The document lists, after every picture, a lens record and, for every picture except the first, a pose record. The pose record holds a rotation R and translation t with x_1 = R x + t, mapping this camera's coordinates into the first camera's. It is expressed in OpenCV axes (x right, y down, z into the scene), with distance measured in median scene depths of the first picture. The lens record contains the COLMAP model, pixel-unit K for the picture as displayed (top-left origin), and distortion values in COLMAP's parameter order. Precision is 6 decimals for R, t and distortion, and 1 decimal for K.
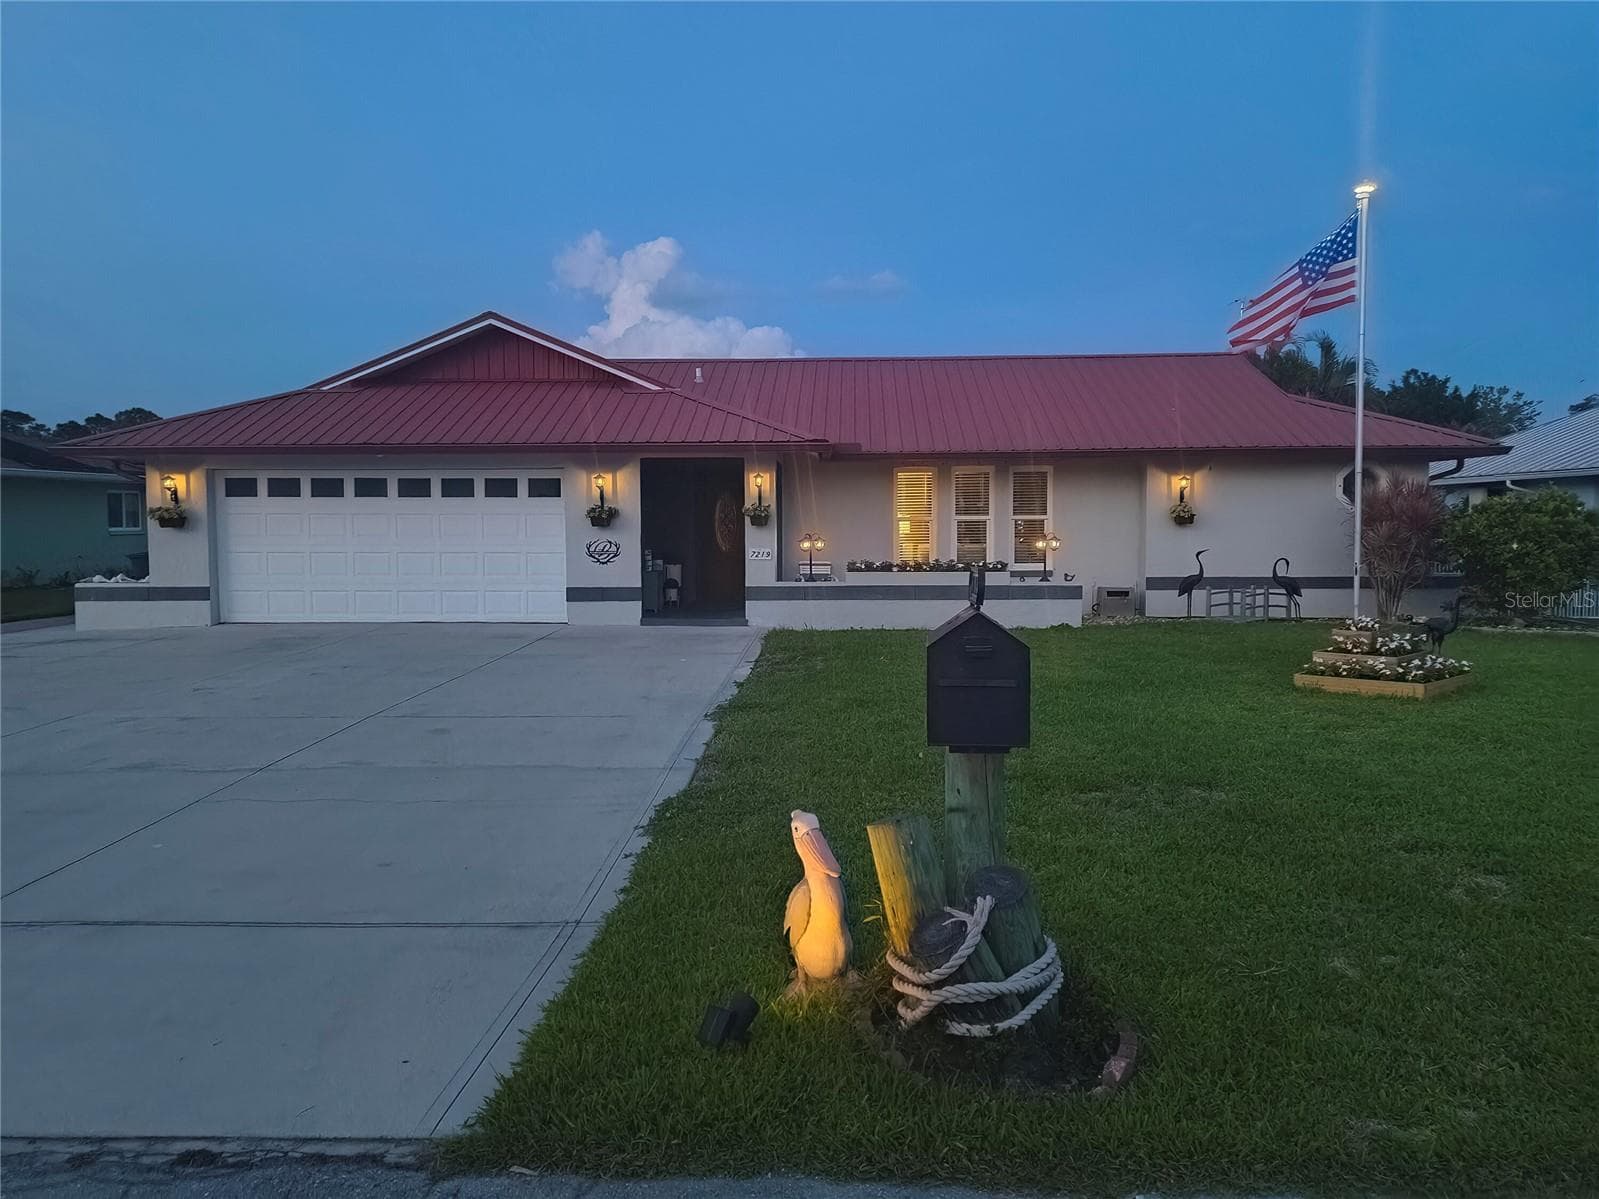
lens RADIAL K [[1152.5, 0, 822.2], [0, 1152.5, 605.3], [0, 0, 1]] dist [0.064170, -0.058981]
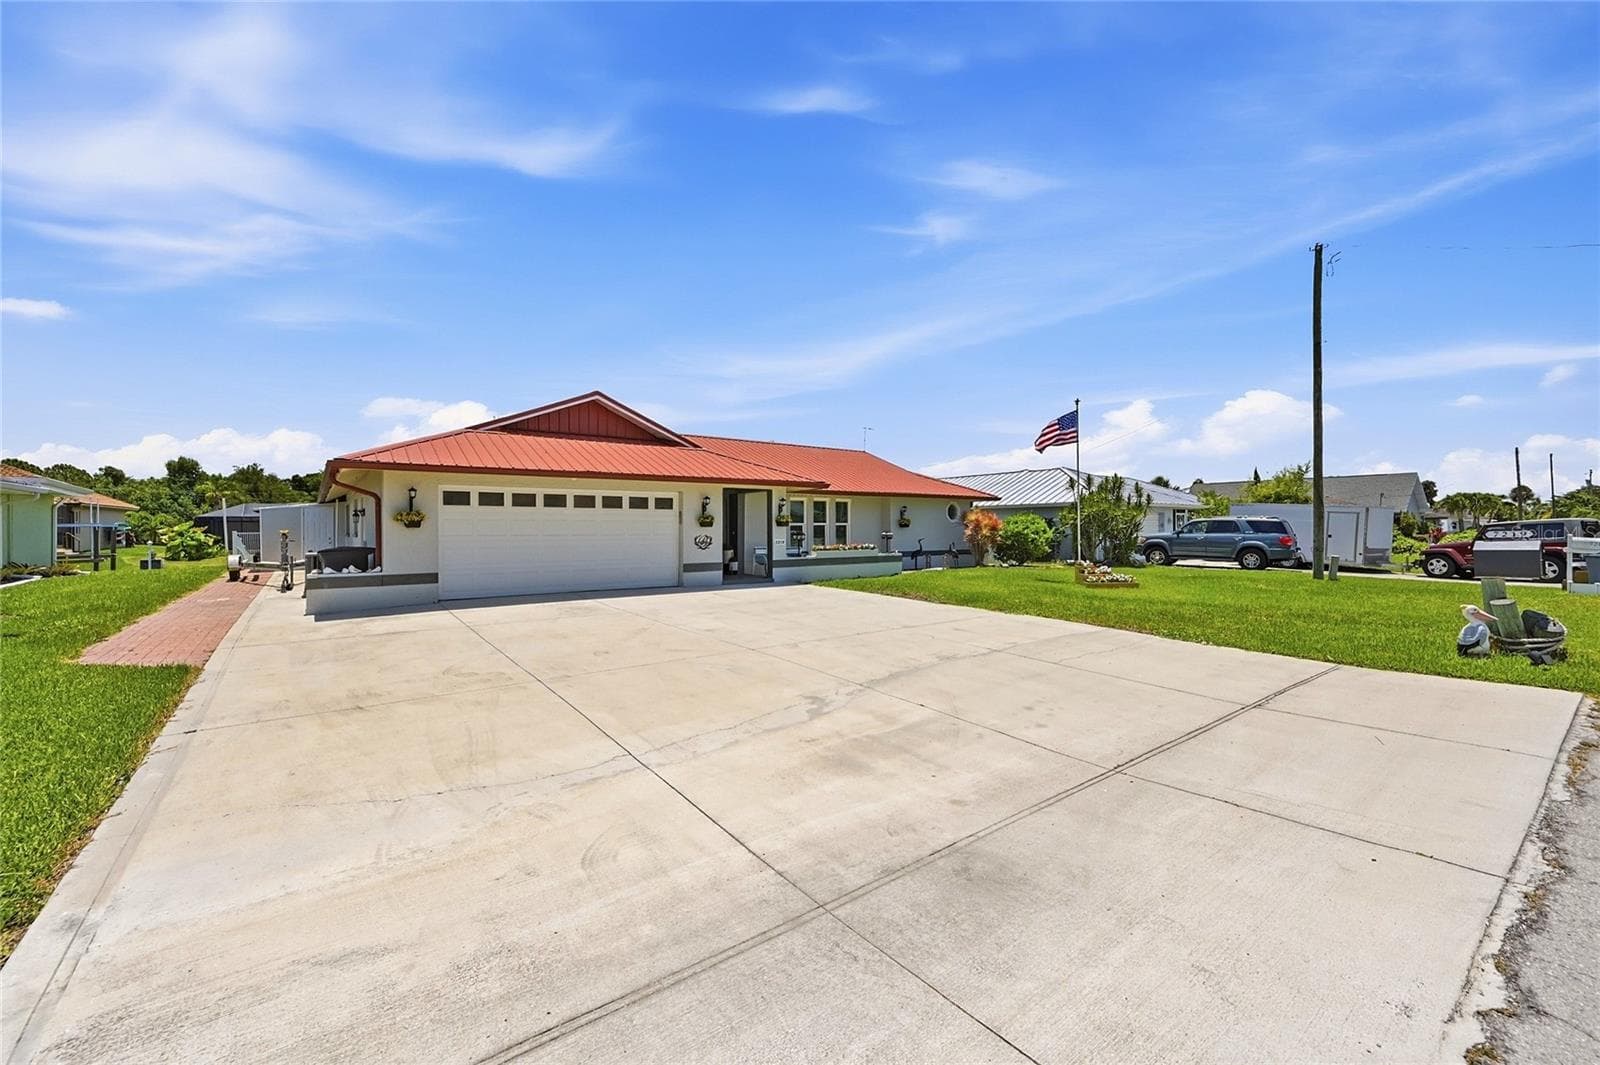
lens RADIAL K [[645.9, 0, 793.2], [0, 645.9, 531.0], [0, 0, 1]] dist [0.000953, 0.000056]
pose [[0.786601, -0.000880, 0.617461, -0.669438], [0.044627, 0.997465, -0.055430, -0.004800], [-0.615847, 0.071157, 0.784646, 0.181934]]
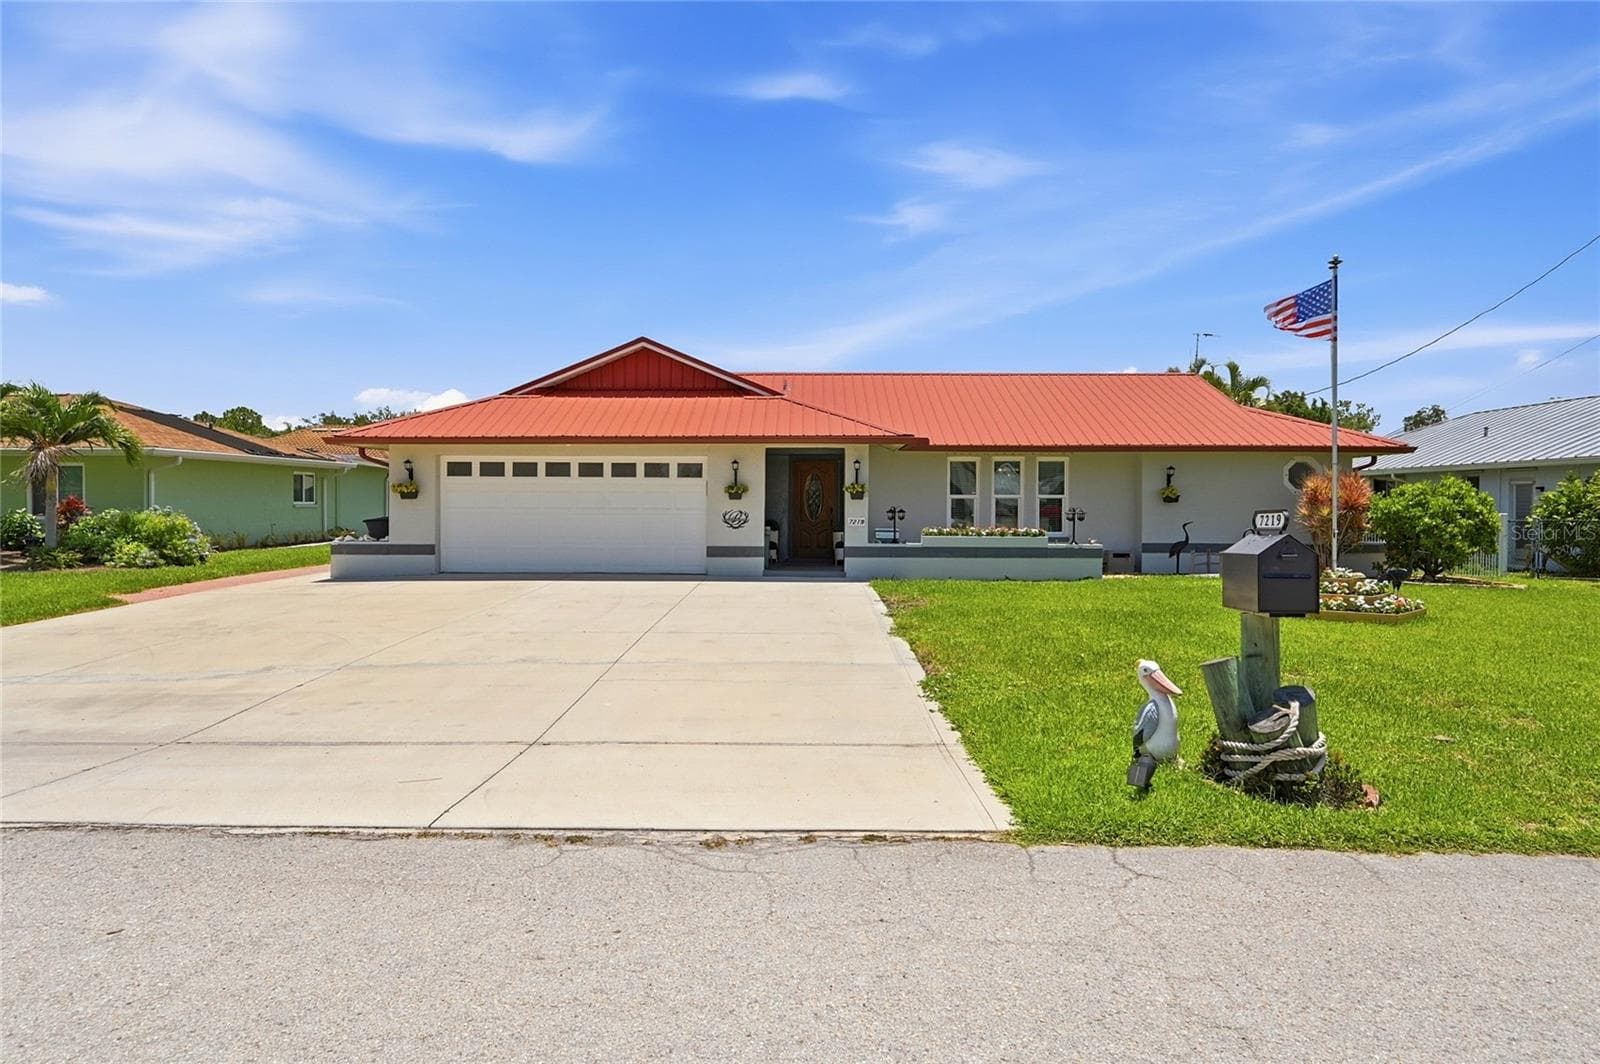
lens RADIAL K [[969.5, 0, 800.0], [0, 969.5, 532.0], [0, 0, 1]] dist [-0.000059, -0.000013]
pose [[0.999850, 0.007693, 0.015501, -0.134489], [-0.006997, 0.998986, -0.044482, 0.015993], [-0.015827, 0.044367, 0.998890, -0.093226]]
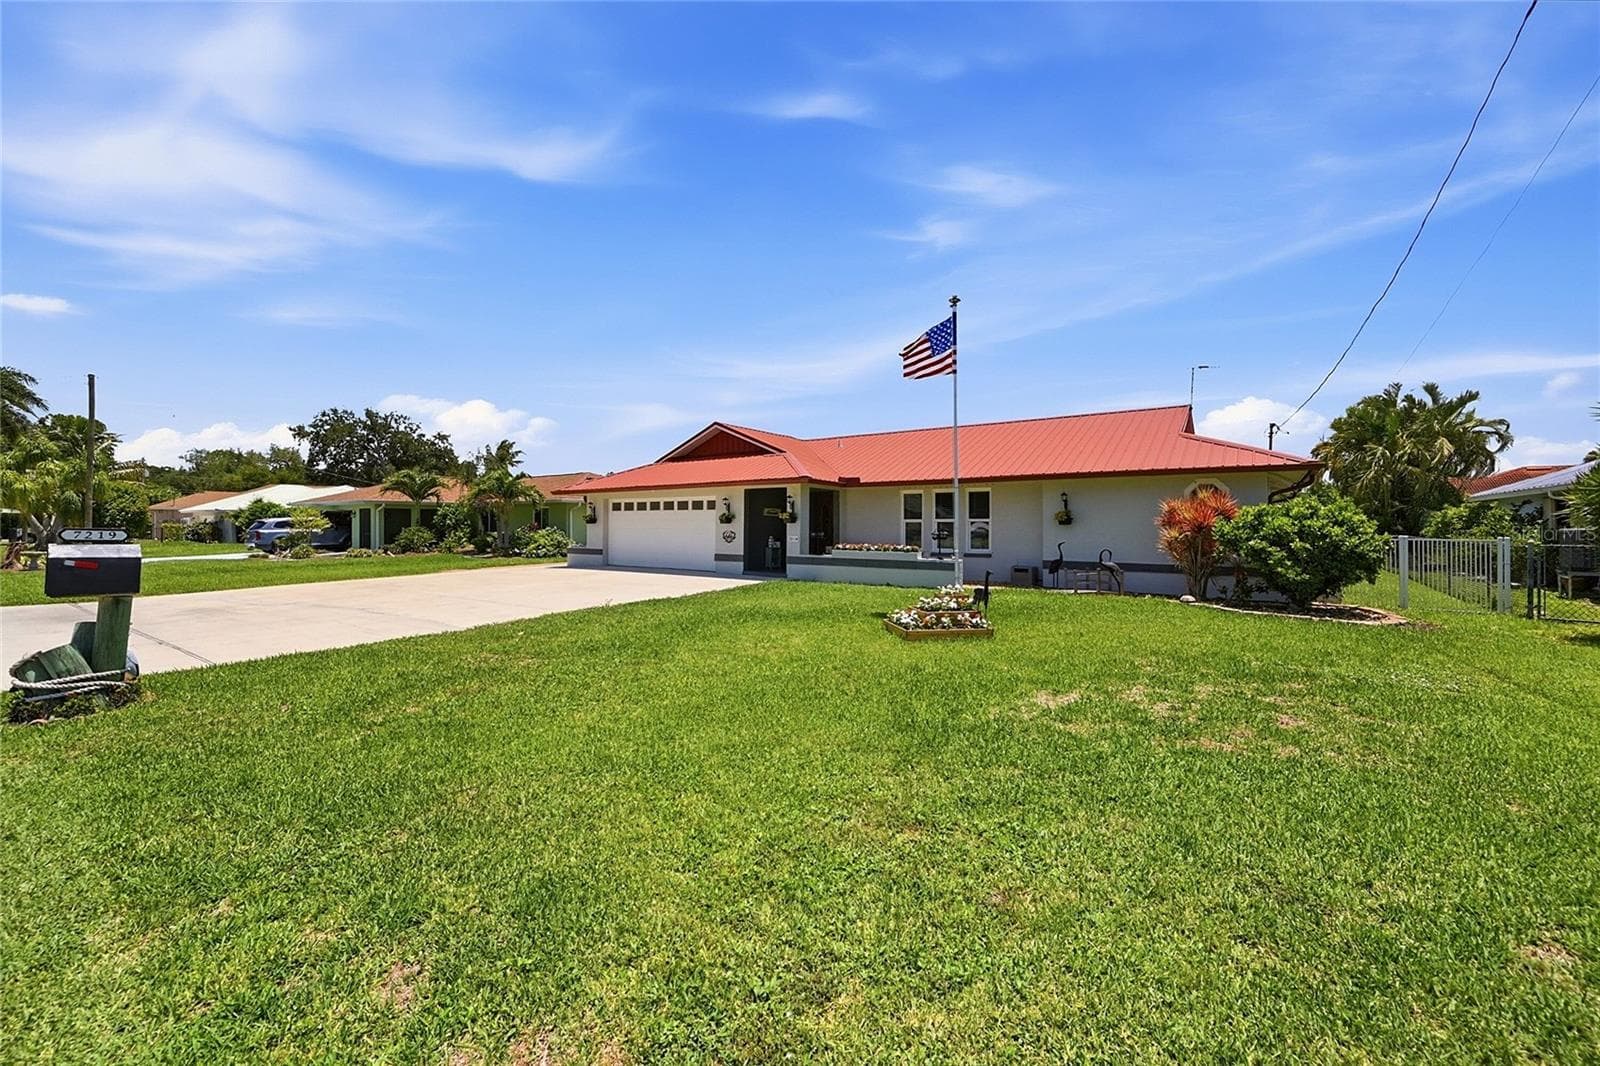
lens RADIAL K [[634.5, 0, 814.3], [0, 634.5, 524.9], [0, 0, 1]] dist [-0.000376, -0.000057]
pose [[0.838925, 0.005477, -0.544220, 0.526755], [-0.045172, 0.997200, -0.059597, -0.008120], [0.542370, 0.074581, 0.836823, 0.168916]]
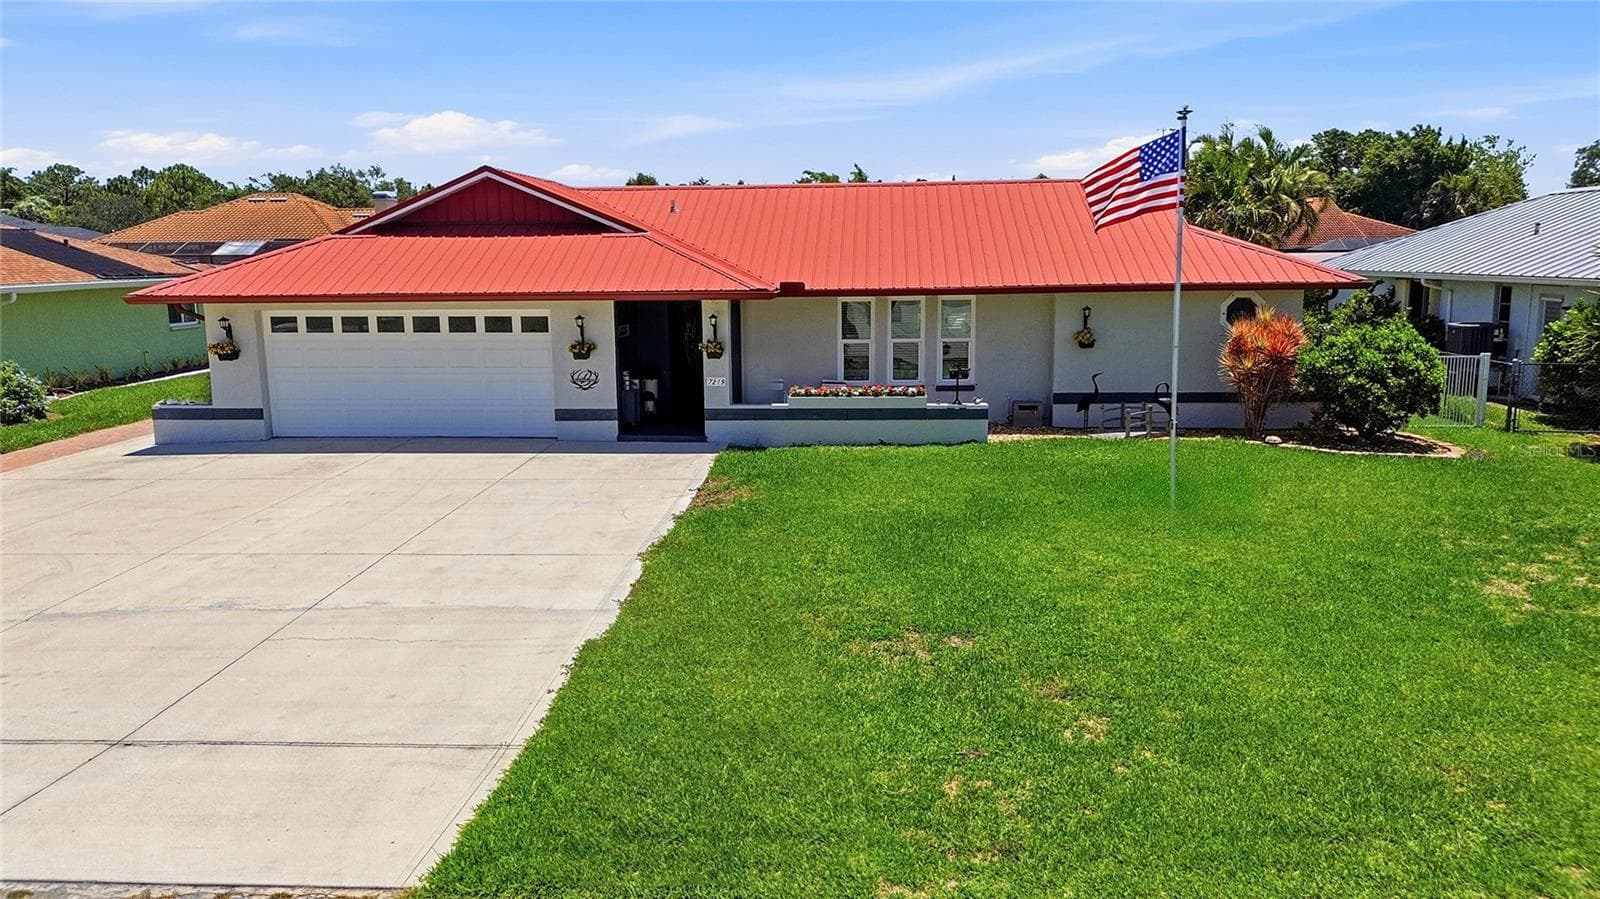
lens RADIAL K [[1120.7, 0, 802.3], [0, 1120.7, 456.7], [0, 0, 1]] dist [0.065229, -0.061221]
pose [[0.999282, -0.000206, -0.037879, 0.078337], [0.004158, 0.994539, 0.104281, -0.087582], [0.037651, -0.104364, 0.993826, -0.149513]]
